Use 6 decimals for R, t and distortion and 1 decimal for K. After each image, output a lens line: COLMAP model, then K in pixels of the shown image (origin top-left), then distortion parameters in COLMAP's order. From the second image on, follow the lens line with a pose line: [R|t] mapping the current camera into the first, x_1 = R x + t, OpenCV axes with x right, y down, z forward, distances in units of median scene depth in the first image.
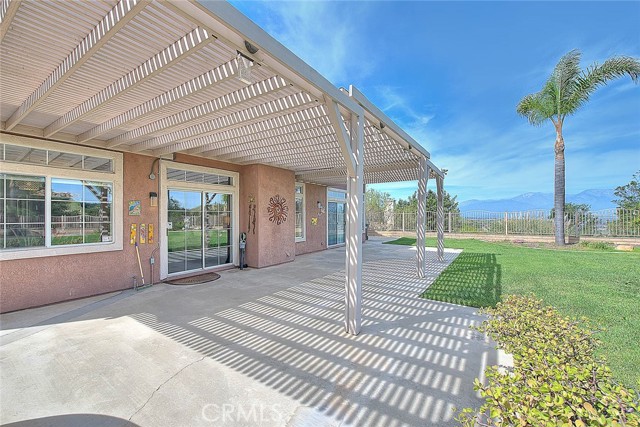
lens RADIAL K [[261.2, 0, 320.0], [0, 261.2, 213.5], [0, 0, 1]] dist [-0.002459, -0.000447]
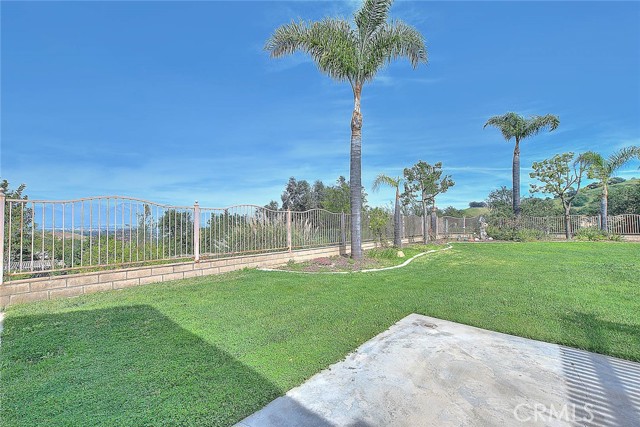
lens RADIAL K [[276.0, 0, 320.0], [0, 276.0, 213.5], [0, 0, 1]] dist [-0.002074, -0.000324]
pose [[0.100451, 0.031161, 0.994454, 0.471582], [-0.011427, 0.999480, -0.030164, 0.062272], [-0.994876, -0.008333, 0.100755, 2.305136]]
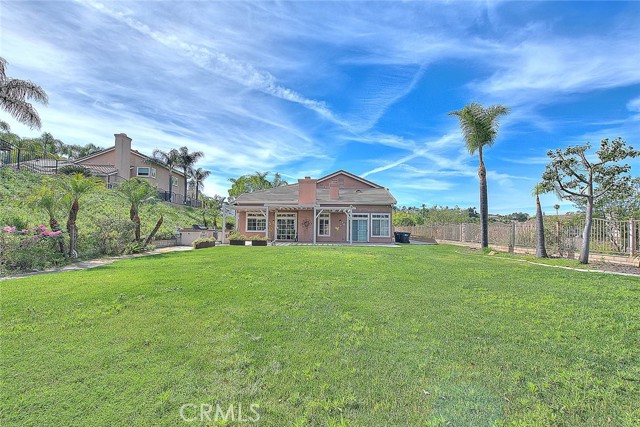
lens RADIAL K [[276.0, 0, 320.0], [0, 276.0, 213.5], [0, 0, 1]] dist [-0.002074, -0.000324]
pose [[0.447224, -0.038056, -0.893612, 3.903312], [-0.004236, 0.998993, -0.044663, 0.012073], [0.894412, 0.023759, 0.446612, -0.388521]]
